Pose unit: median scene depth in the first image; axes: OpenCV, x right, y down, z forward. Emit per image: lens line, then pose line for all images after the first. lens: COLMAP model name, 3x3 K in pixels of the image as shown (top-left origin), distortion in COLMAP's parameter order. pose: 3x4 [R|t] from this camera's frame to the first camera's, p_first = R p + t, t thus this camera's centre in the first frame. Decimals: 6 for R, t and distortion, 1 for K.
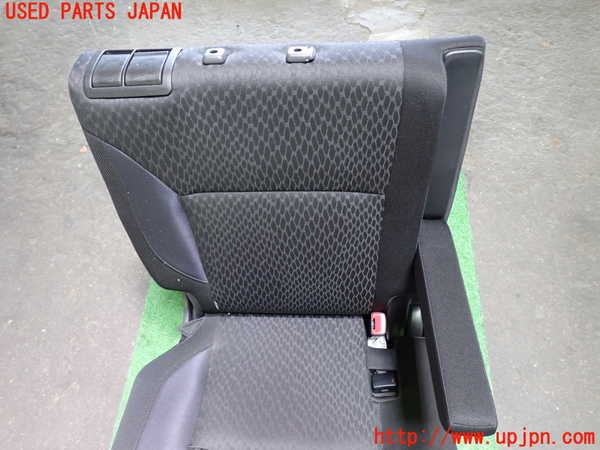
lens RADIAL K [[447.1, 0, 301.1], [0, 447.1, 225.2], [0, 0, 1]] dist [0.011839, -0.007856]
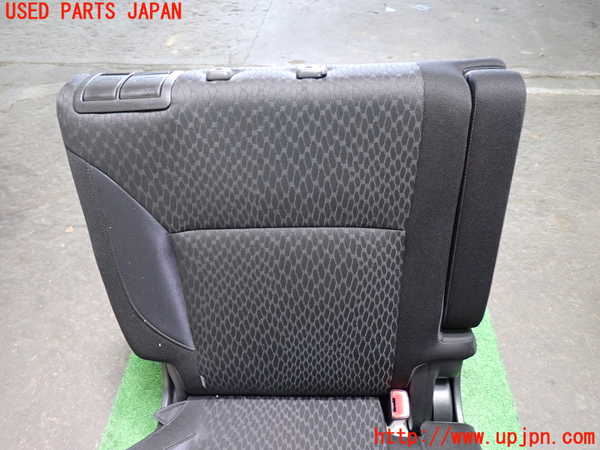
lens RADIAL K [[447.1, 0, 300.5], [0, 447.1, 225.2], [0, 0, 1]] dist [0.011839, -0.007856]
pose [[0.999764, 0.005969, 0.020867, -0.026712], [-0.000236, 0.964375, -0.264538, 0.113232], [-0.021703, 0.264471, 0.964149, 0.115638]]
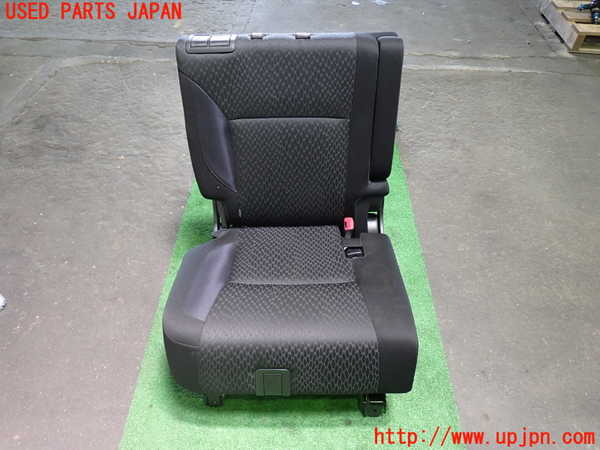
lens RADIAL K [[447.1, 0, 299.7], [0, 447.1, 225.1], [0, 0, 1]] dist [0.011839, -0.007856]
pose [[0.996949, 0.005381, 0.077865, -0.101470], [0.014020, 0.969048, -0.246474, 0.555254], [-0.076781, 0.246814, 0.966016, -0.410382]]
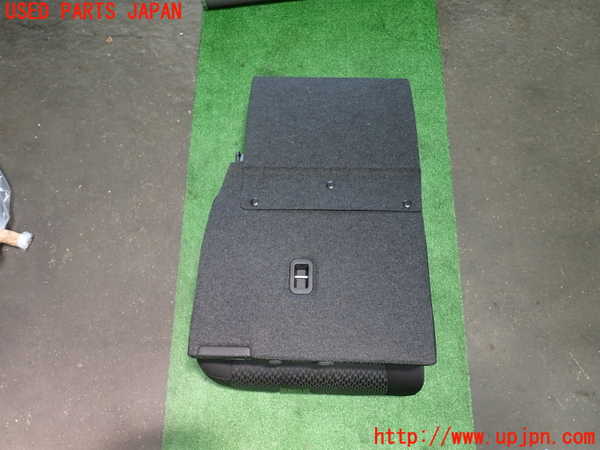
lens RADIAL K [[447.1, 0, 301.0], [0, 447.1, 224.8], [0, 0, 1]] dist [0.011839, -0.007856]
pose [[0.998362, -0.042888, 0.037861, -0.106110], [0.033418, 0.974357, 0.222513, 0.077571], [-0.046434, -0.220883, 0.974194, -0.347355]]
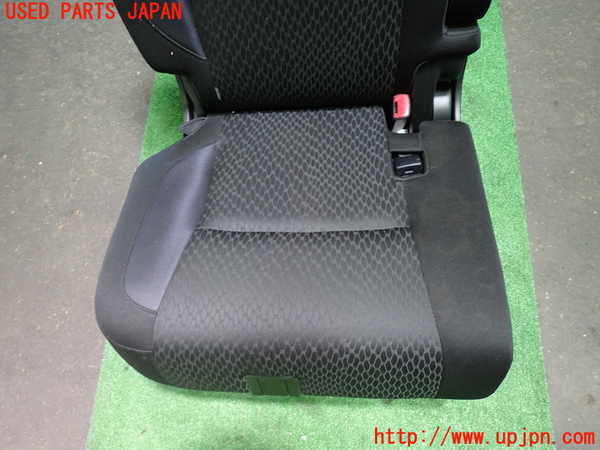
lens RADIAL K [[447.1, 0, 301.0], [0, 447.1, 225.4], [0, 0, 1]] dist [0.011839, -0.007856]
pose [[0.999174, -0.028945, -0.028512, -0.006465], [0.033340, 0.985186, 0.168218, 0.278068], [0.023221, -0.169029, 0.985337, 0.079384]]
